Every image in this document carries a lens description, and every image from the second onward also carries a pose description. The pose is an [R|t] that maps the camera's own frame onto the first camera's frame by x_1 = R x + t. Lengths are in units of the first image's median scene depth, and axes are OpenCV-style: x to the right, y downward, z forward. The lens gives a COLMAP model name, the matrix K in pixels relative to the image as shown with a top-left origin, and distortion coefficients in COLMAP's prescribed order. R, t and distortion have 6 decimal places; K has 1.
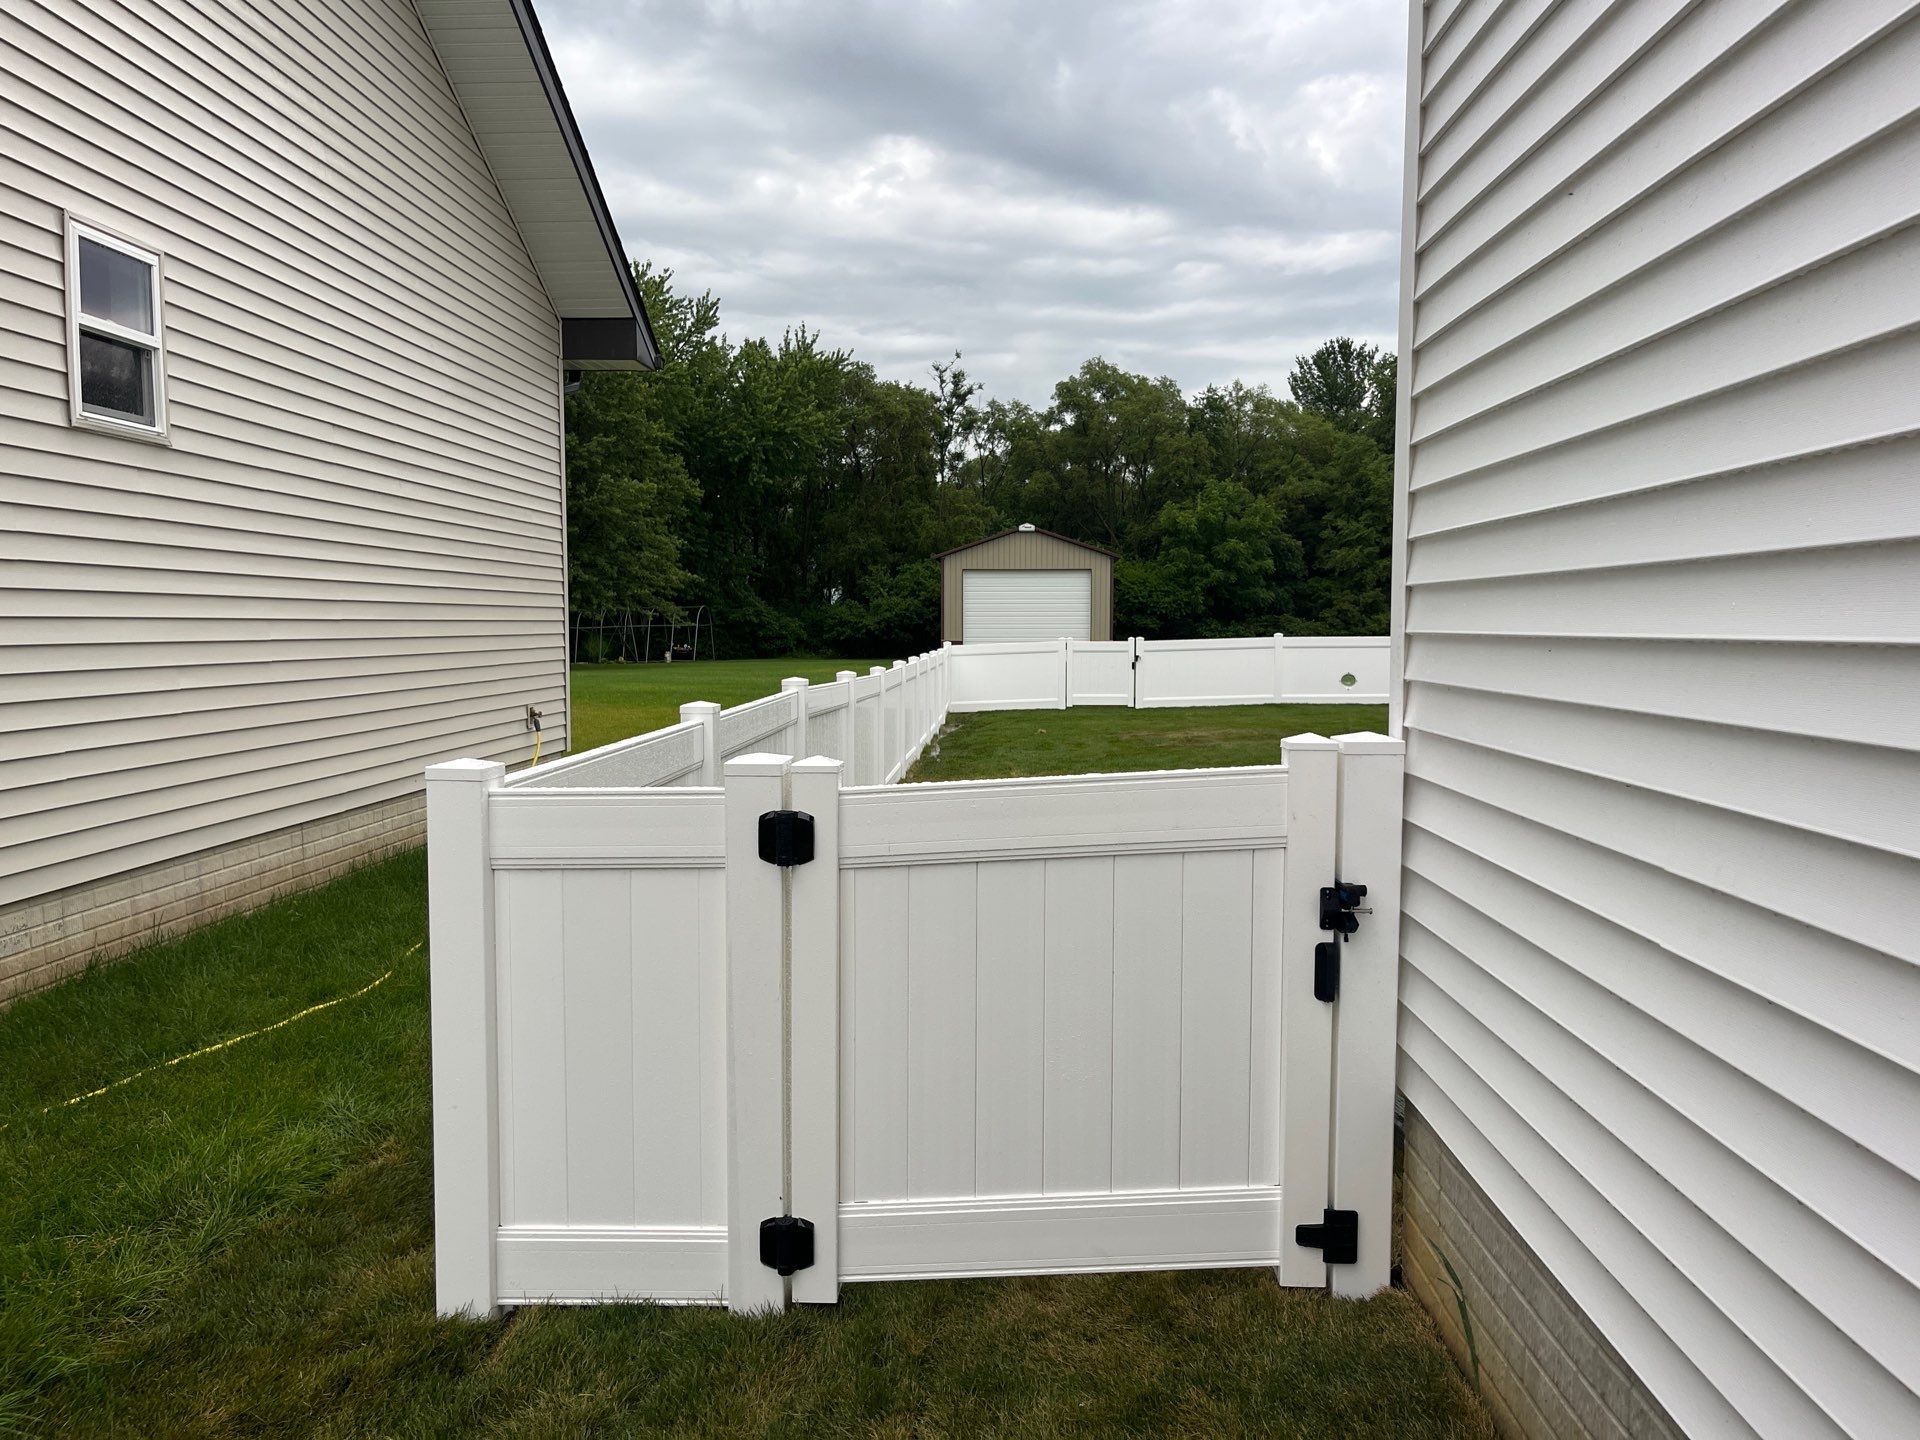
lens RADIAL K [[1513.6, 0, 959.3], [0, 1513.6, 763.6], [0, 0, 1]] dist [0.064603, -0.110496]
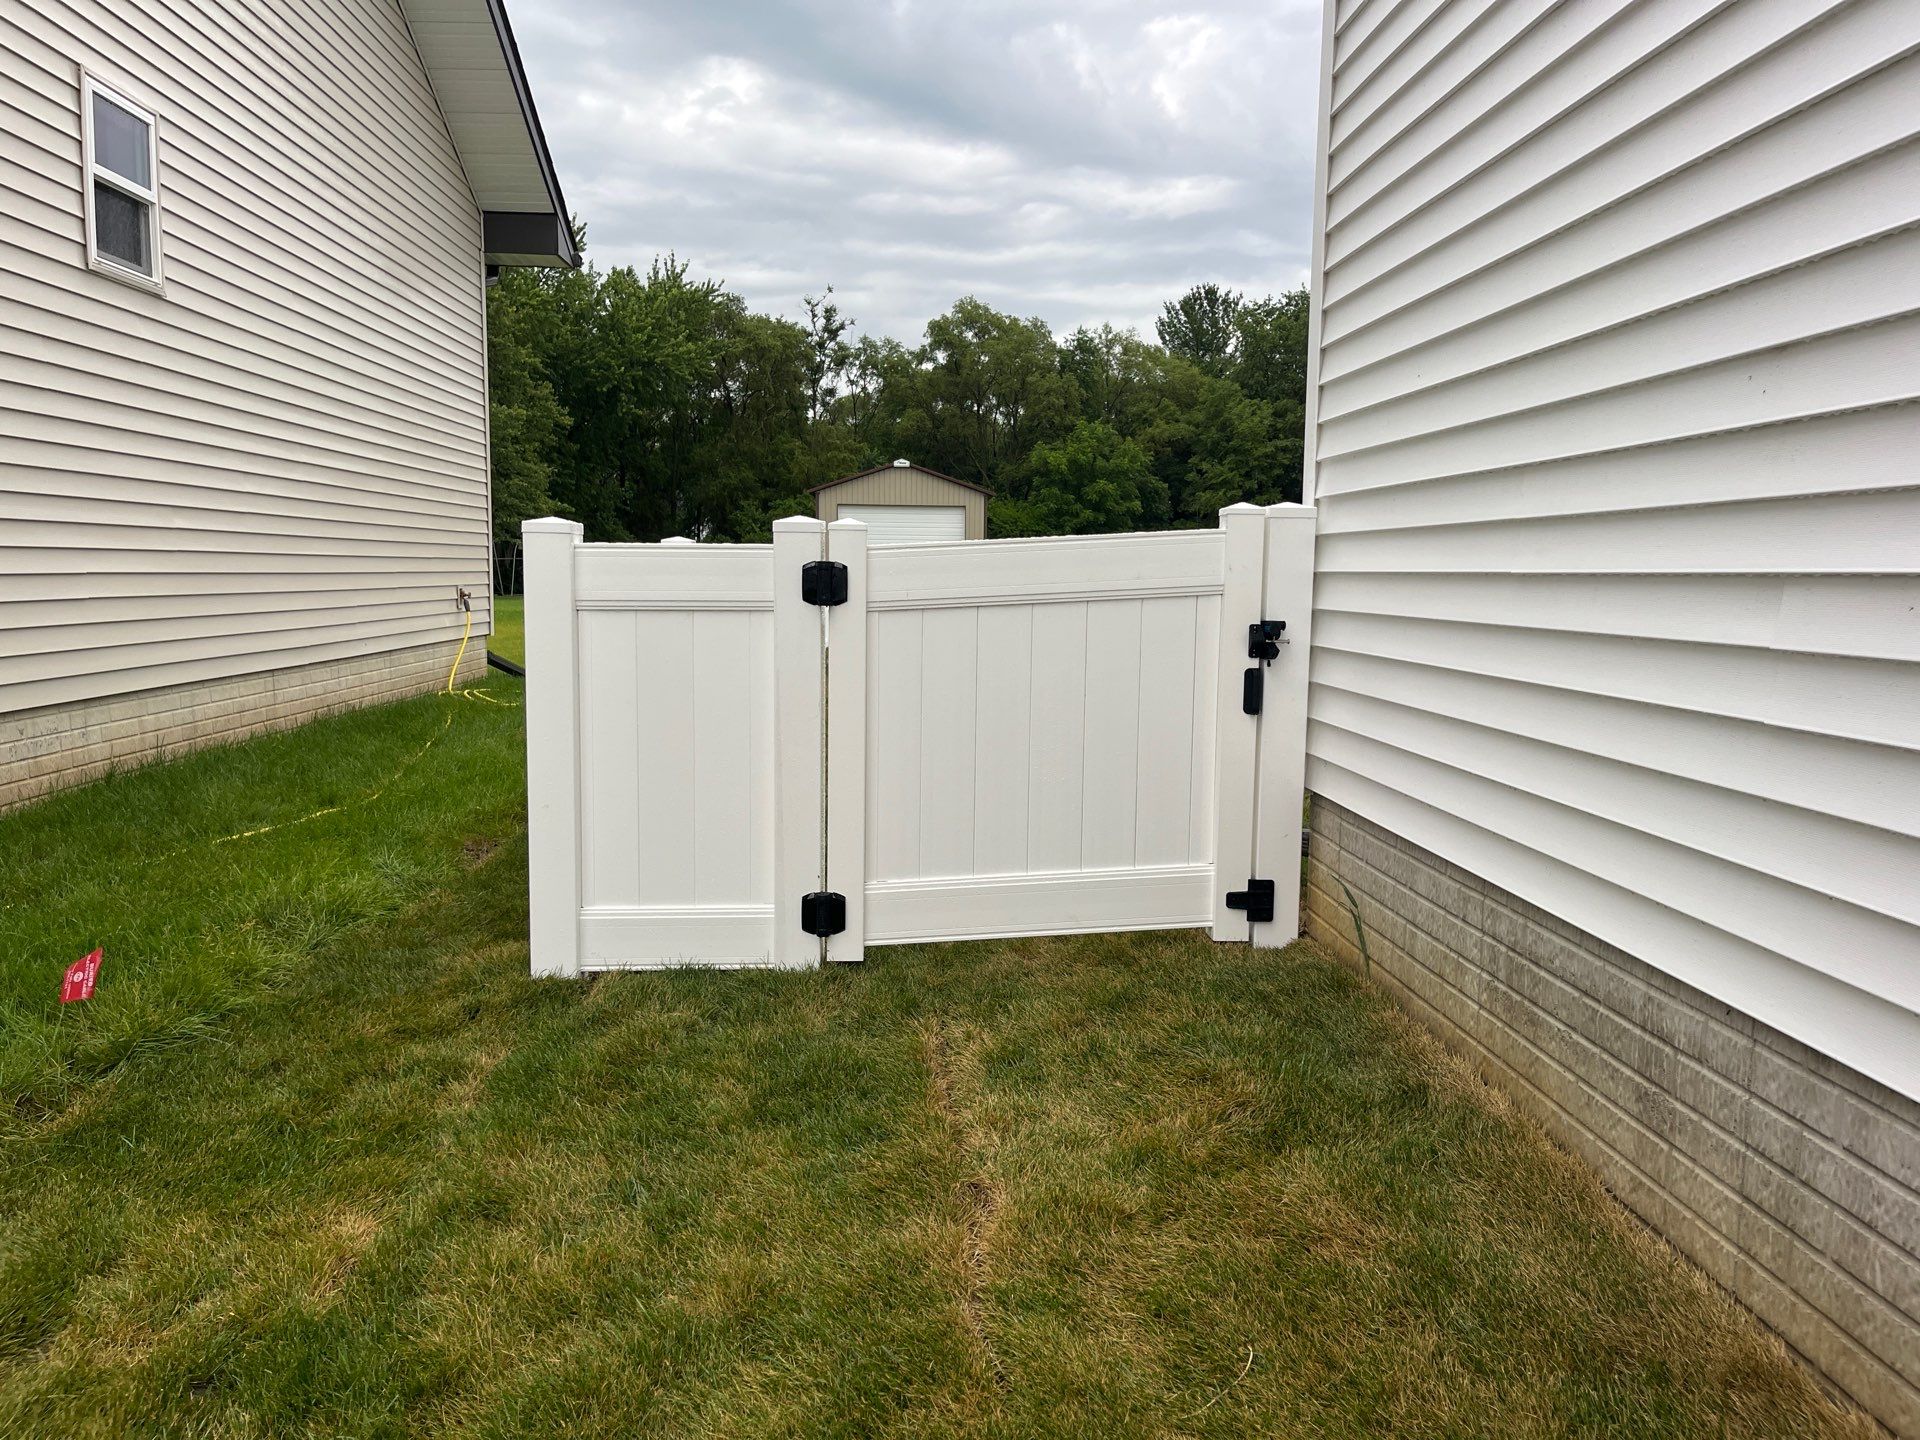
lens RADIAL K [[1509.4, 0, 964.3], [0, 1509.4, 760.3], [0, 0, 1]] dist [0.056448, -0.086218]
pose [[0.995877, 0.000130, 0.090711, -0.003797], [-0.003285, 0.999395, 0.034624, 0.005063], [-0.090652, -0.034779, 0.995275, -0.007969]]
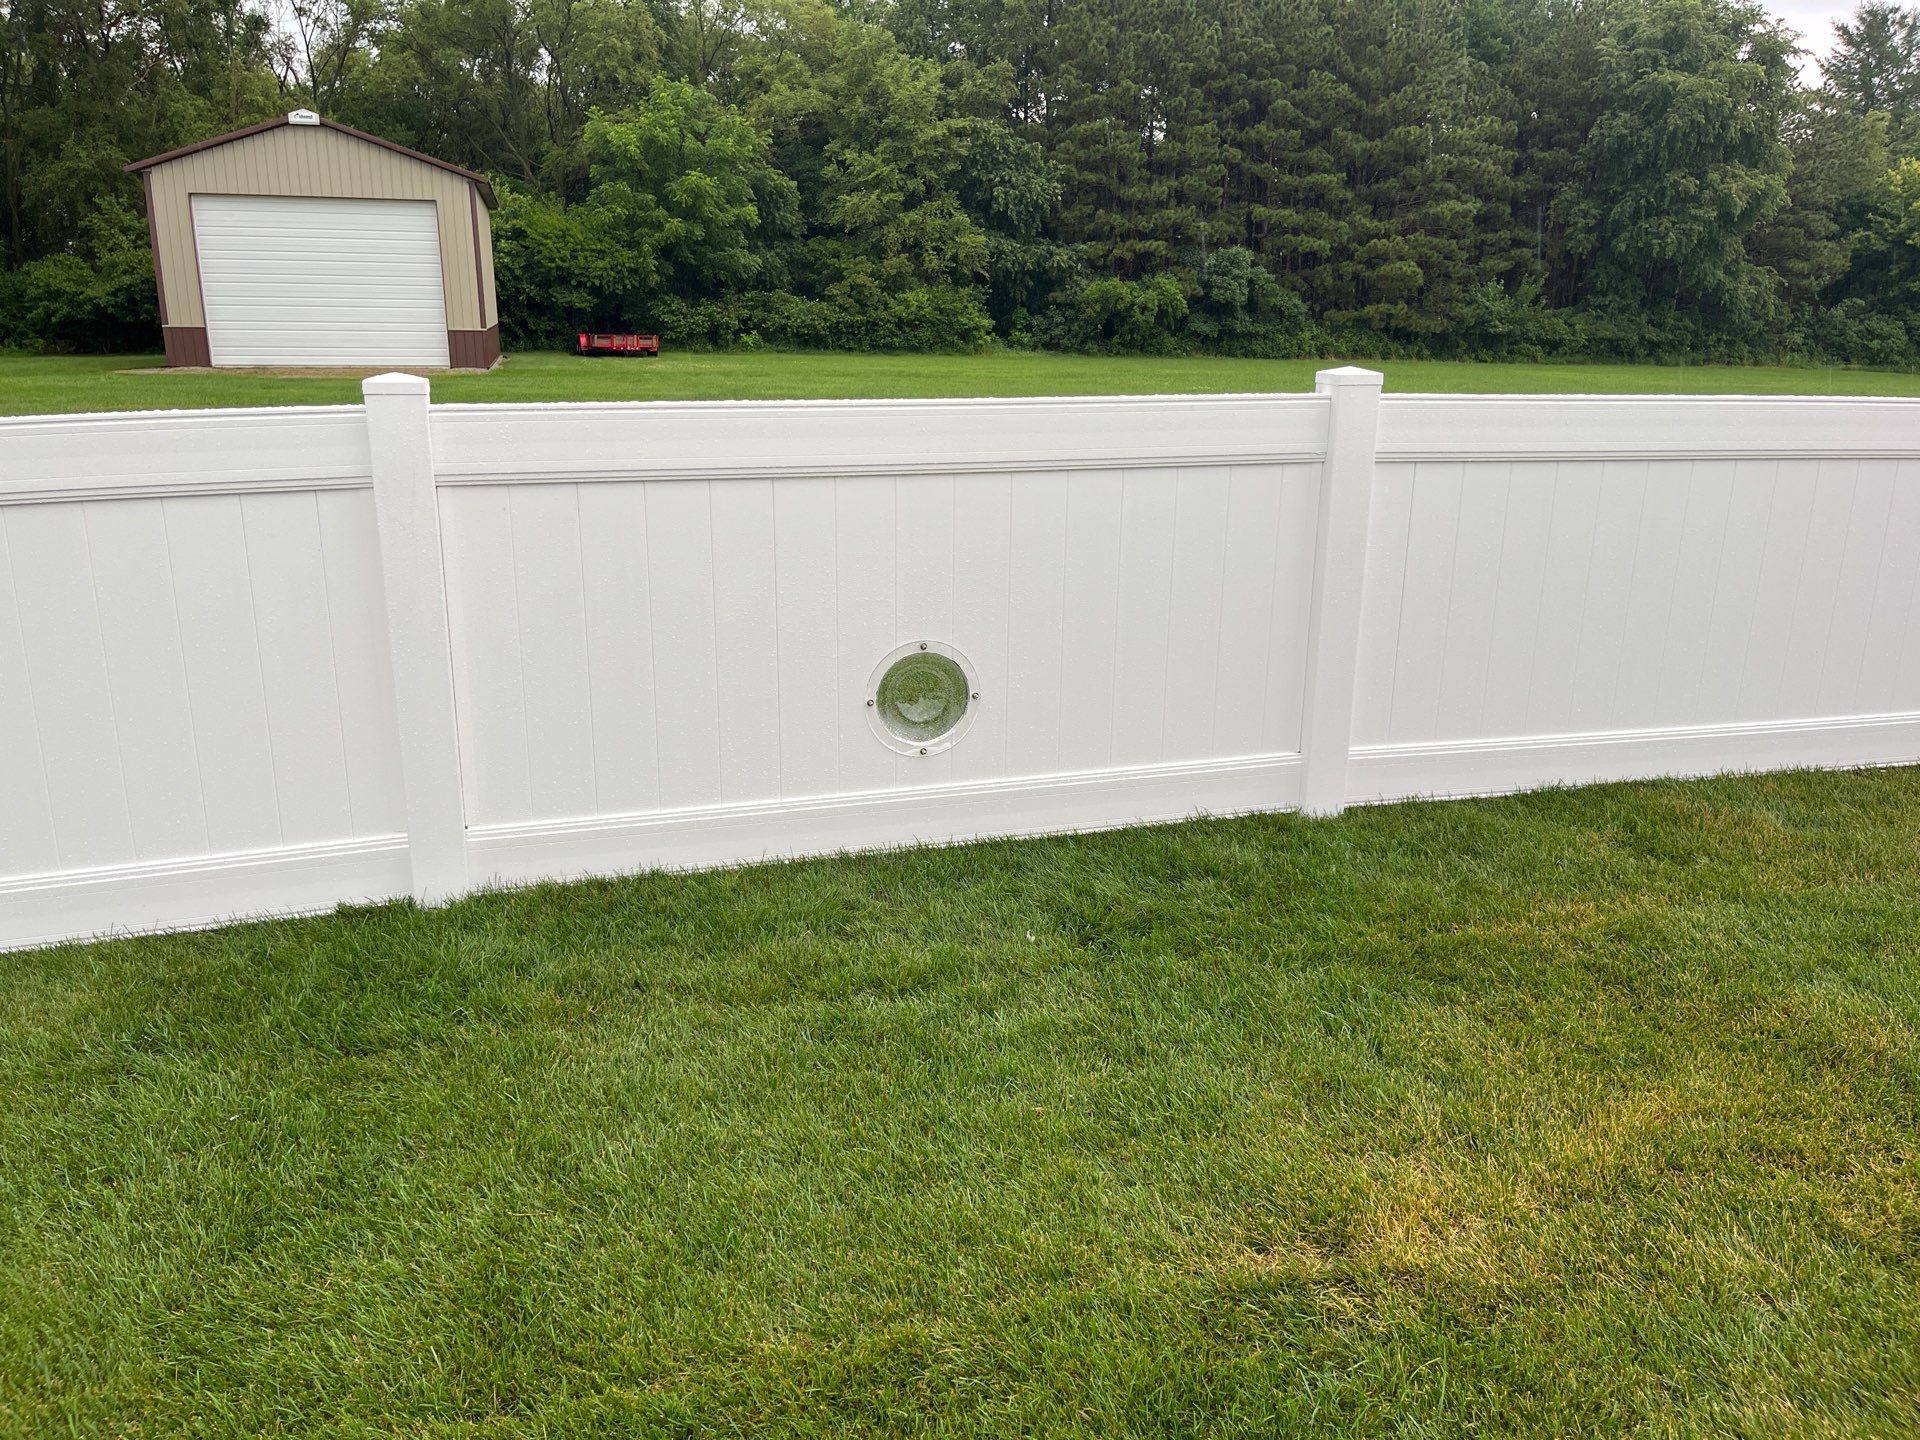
lens RADIAL K [[1513.6, 0, 959.3], [0, 1513.6, 763.6], [0, 0, 1]] dist [0.064603, -0.110496]
pose [[0.952134, -0.078214, 0.295506, 0.070405], [0.017978, 0.979367, 0.201290, -0.024712], [-0.305152, -0.186342, 0.933894, 0.280692]]
